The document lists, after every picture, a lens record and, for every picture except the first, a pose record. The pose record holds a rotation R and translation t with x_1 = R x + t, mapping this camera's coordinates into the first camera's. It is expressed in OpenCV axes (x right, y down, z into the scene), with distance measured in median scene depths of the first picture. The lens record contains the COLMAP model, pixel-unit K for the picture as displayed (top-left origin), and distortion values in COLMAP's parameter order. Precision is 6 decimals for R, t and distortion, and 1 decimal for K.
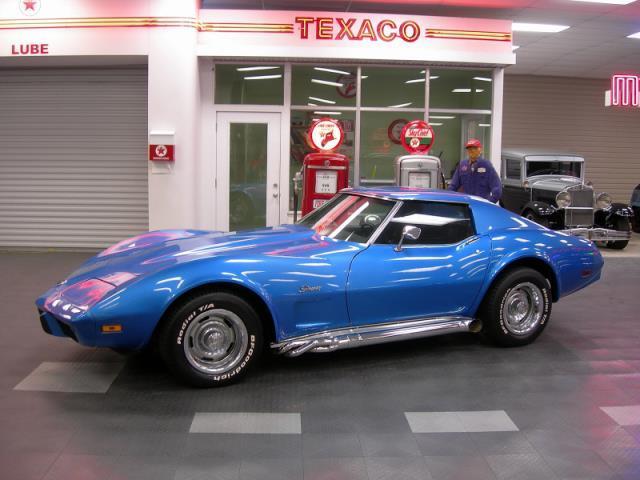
lens RADIAL K [[698.8, 0, 321.8], [0, 698.8, 237.5], [0, 0, 1]] dist [-0.169812, 0.000000]
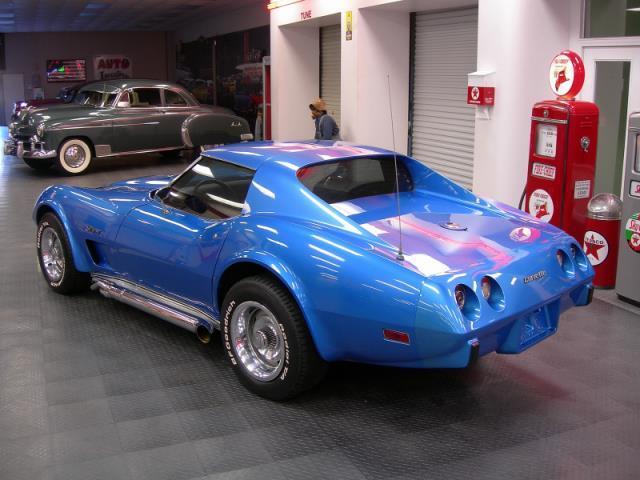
lens RADIAL K [[698.8, 0, 325.3], [0, 698.8, 237.3], [0, 0, 1]] dist [-0.169812, 0.000000]
pose [[0.346210, 0.193107, -0.918067, 0.584547], [-0.113881, 0.980000, 0.163189, -0.069601], [0.931219, 0.048052, 0.361278, 0.531974]]
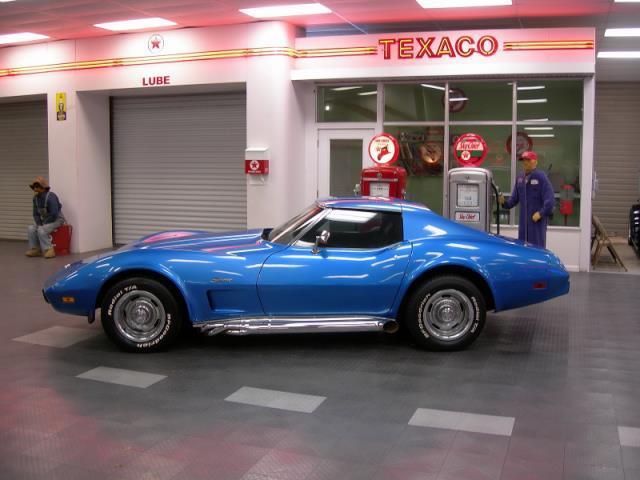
lens RADIAL K [[698.8, 0, 320.4], [0, 698.8, 237.2], [0, 0, 1]] dist [-0.169812, 0.000000]
pose [[0.922021, 0.028572, -0.386084, 0.333650], [-0.036673, 0.999234, -0.013632, 0.005755], [0.385399, 0.026728, 0.922363, -0.020039]]
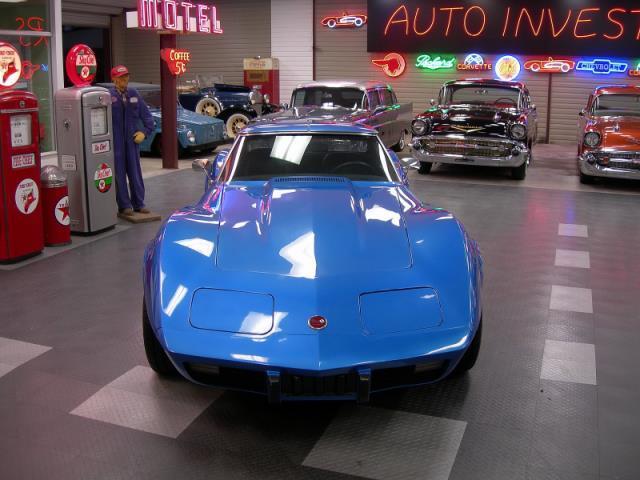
lens RADIAL K [[698.8, 0, 319.8], [0, 698.8, 242.3], [0, 0, 1]] dist [-0.169812, 0.000000]
pose [[0.384749, -0.233187, 0.893080, -0.520880], [0.115090, 0.972131, 0.204245, -0.072355], [-0.915818, 0.024202, 0.400864, 0.430114]]
